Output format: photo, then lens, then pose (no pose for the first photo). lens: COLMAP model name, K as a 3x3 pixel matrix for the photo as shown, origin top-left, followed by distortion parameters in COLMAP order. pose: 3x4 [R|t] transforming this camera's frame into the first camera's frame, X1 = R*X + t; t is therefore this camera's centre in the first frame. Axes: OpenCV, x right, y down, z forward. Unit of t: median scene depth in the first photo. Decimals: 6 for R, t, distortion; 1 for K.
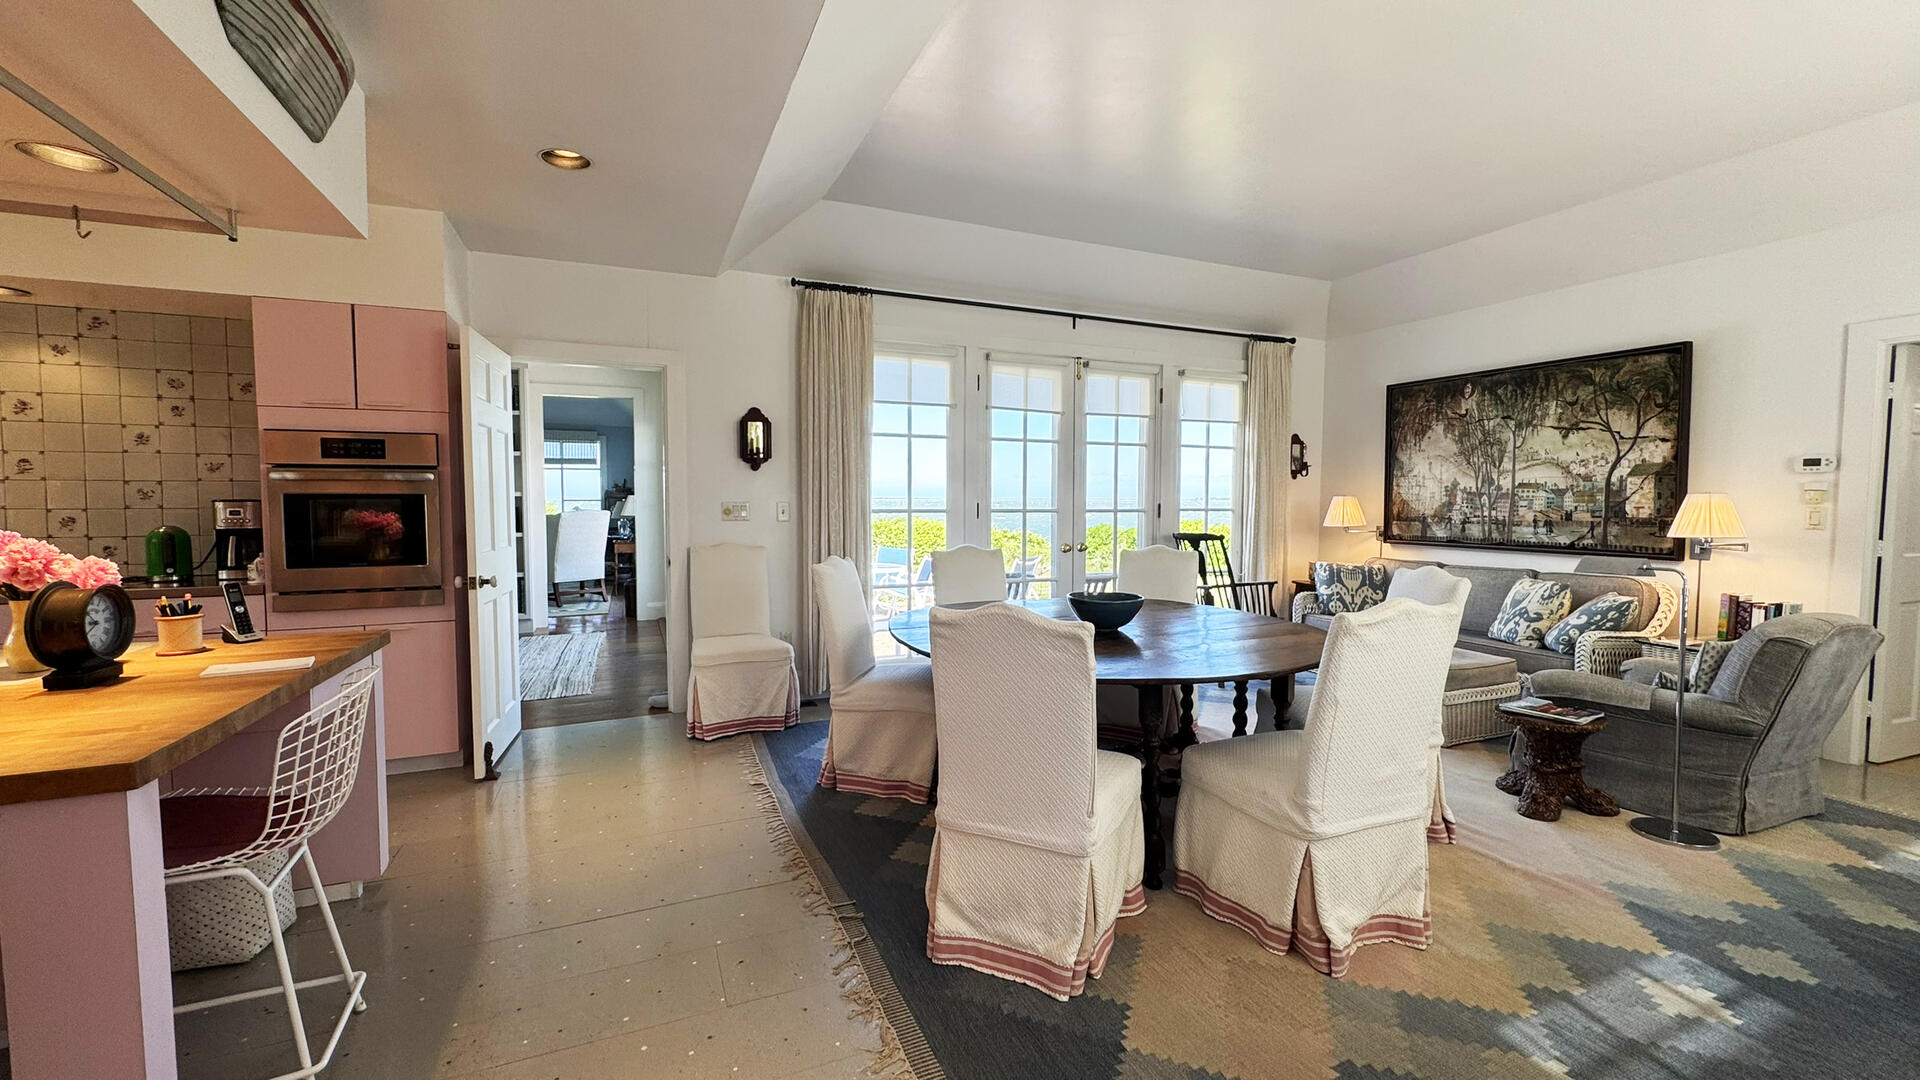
lens RADIAL K [[762.7, 0, 960.0], [0, 762.7, 540.0], [0, 0, 1]] dist [-0.003654, -0.000158]
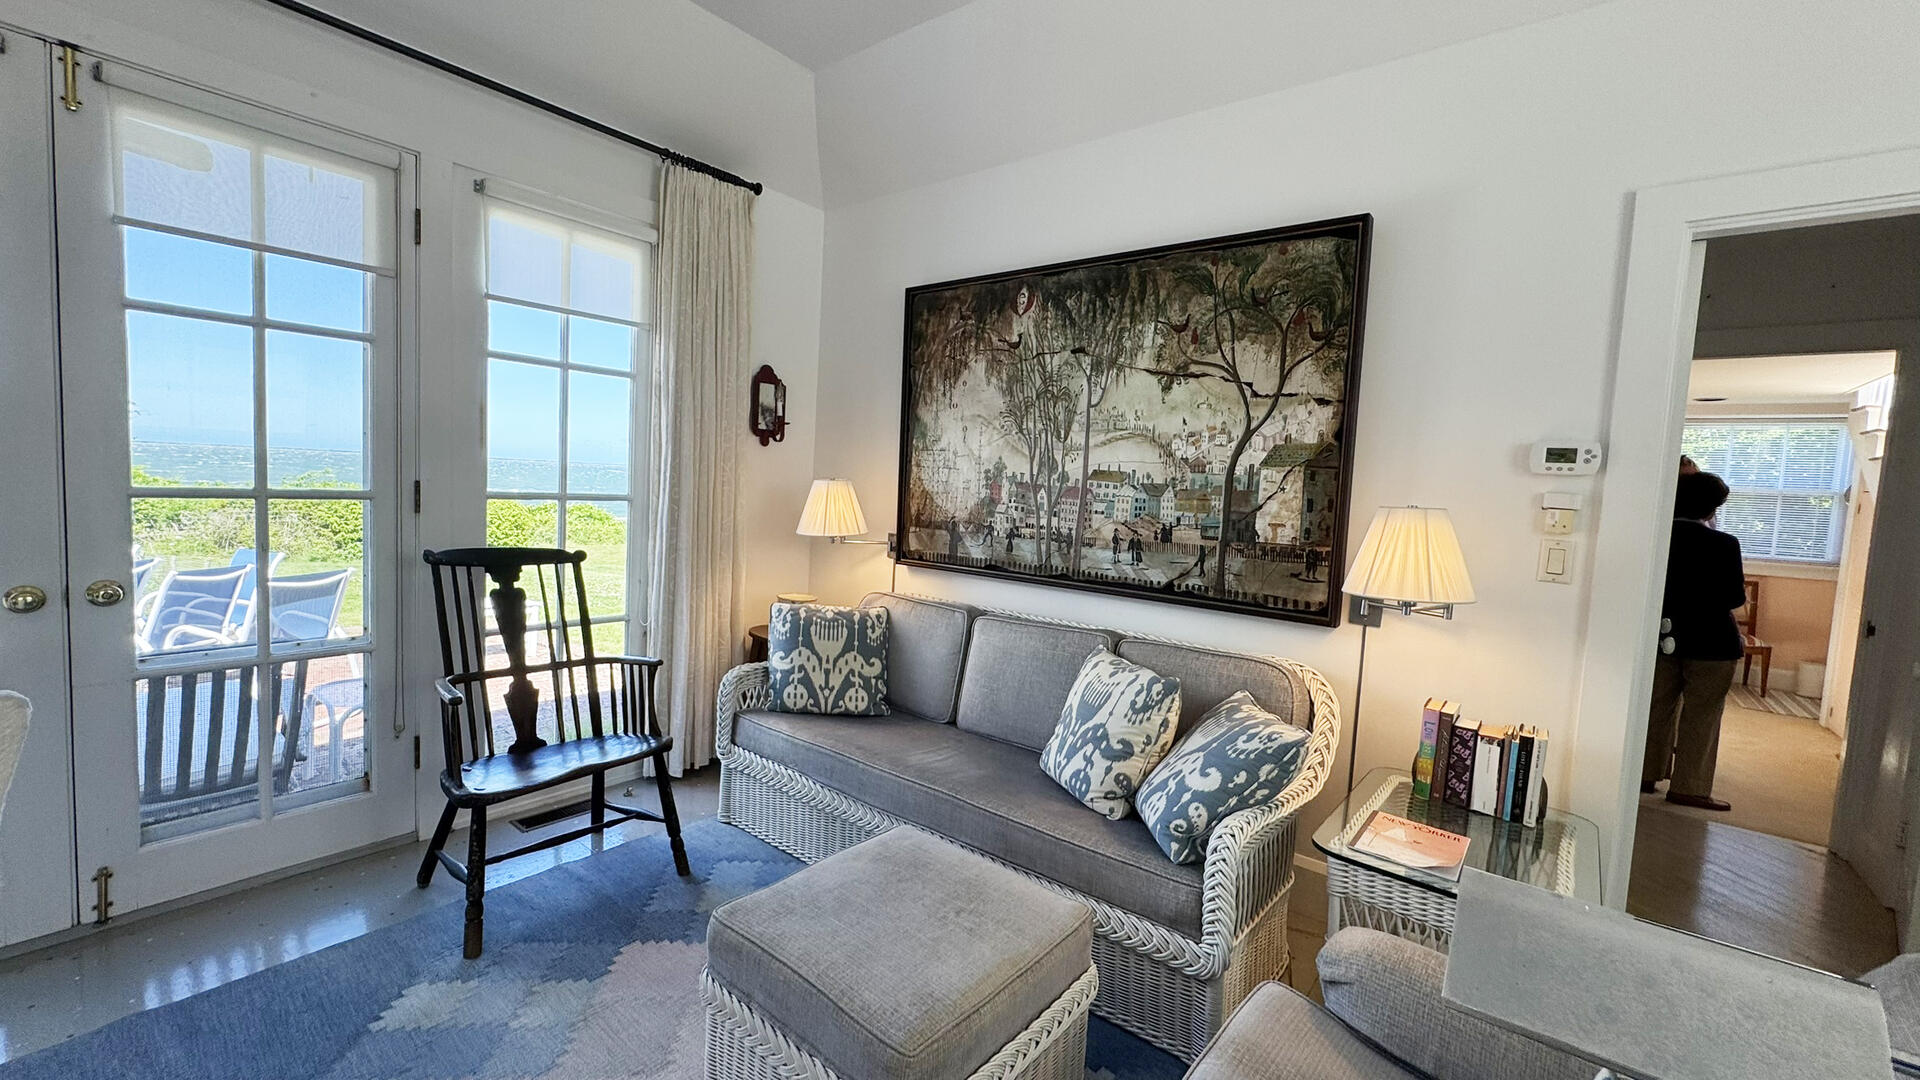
lens RADIAL K [[762.7, 0, 960.0], [0, 762.7, 540.0], [0, 0, 1]] dist [-0.003654, -0.000158]
pose [[0.883242, 0.005200, 0.468889, 0.399098], [-0.021816, 0.999311, 0.030013, -0.039603], [-0.468410, -0.036738, 0.882747, 0.569315]]
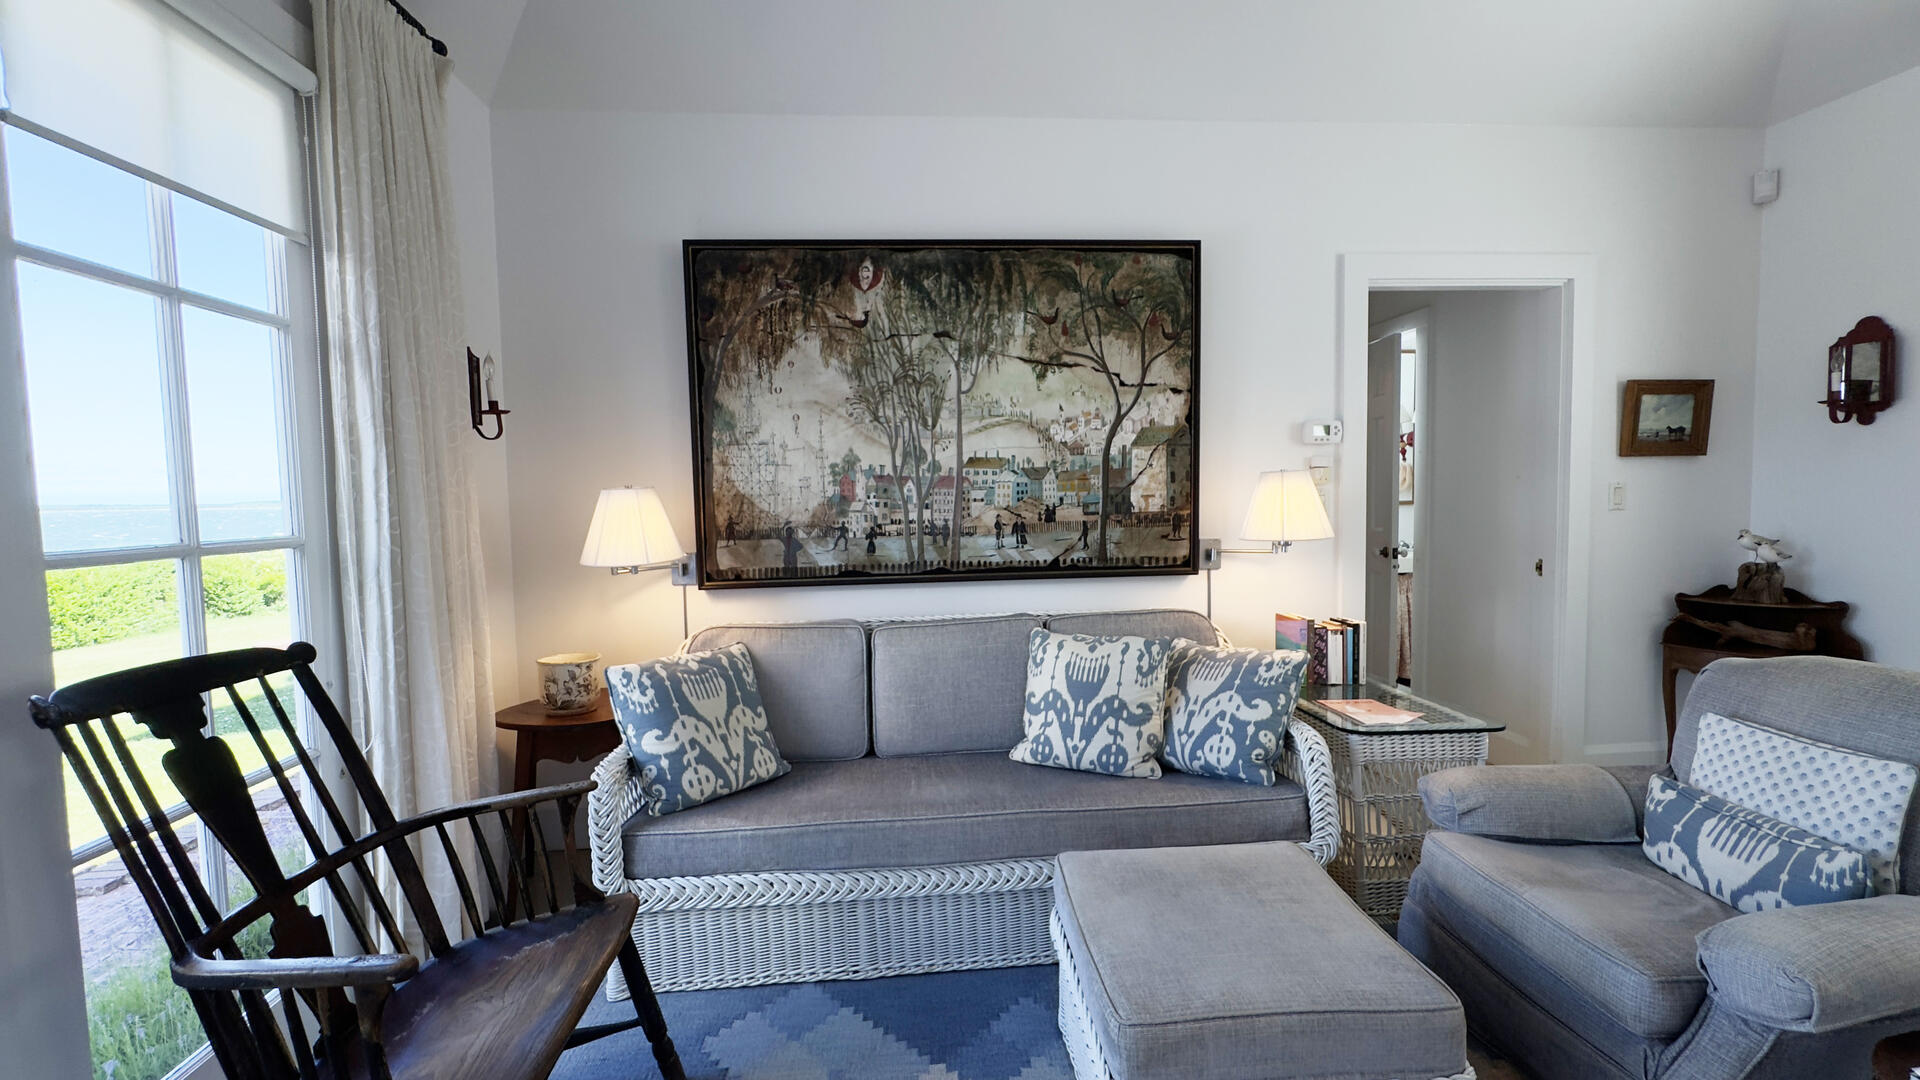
lens RADIAL K [[762.7, 0, 960.0], [0, 762.7, 540.0], [0, 0, 1]] dist [-0.003654, -0.000158]
pose [[0.328126, -0.072156, 0.941874, 0.217741], [0.073872, 0.995985, 0.050566, -0.045490], [-0.941741, 0.052986, 0.332139, 0.853979]]
